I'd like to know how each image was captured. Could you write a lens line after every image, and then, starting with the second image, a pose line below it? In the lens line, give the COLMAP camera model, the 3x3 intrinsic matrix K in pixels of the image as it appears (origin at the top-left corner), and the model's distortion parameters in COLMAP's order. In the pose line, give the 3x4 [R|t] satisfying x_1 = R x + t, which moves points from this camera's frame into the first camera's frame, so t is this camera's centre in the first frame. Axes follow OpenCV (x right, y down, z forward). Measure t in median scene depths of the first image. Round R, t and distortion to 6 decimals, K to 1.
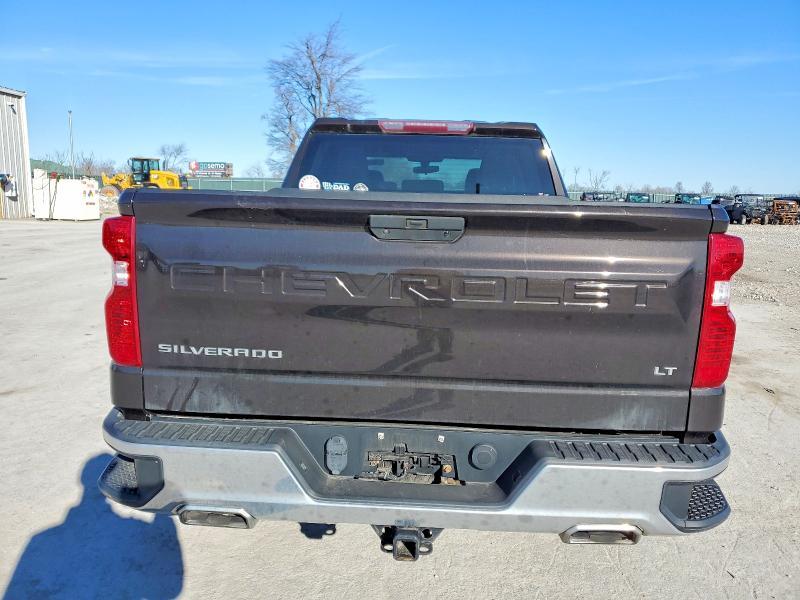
lens RADIAL K [[638.3, 0, 398.7], [0, 638.3, 304.1], [0, 0, 1]] dist [-0.008085, -0.004931]
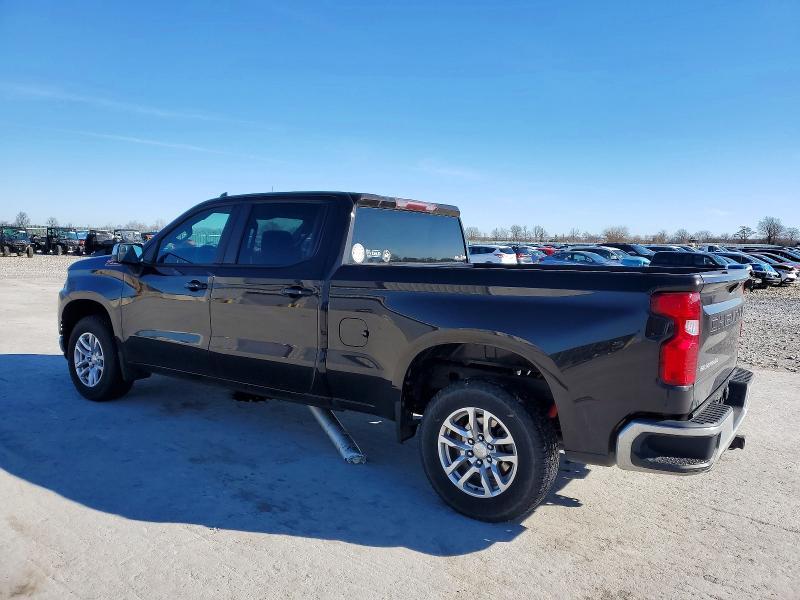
lens RADIAL K [[638.3, 0, 398.4], [0, 638.3, 298.1], [0, 0, 1]] dist [-0.008085, -0.004931]
pose [[0.507763, -0.081402, 0.857643, -1.056644], [0.126974, 0.991725, 0.018953, -0.121297], [-0.852088, 0.099275, 0.513897, 0.386287]]
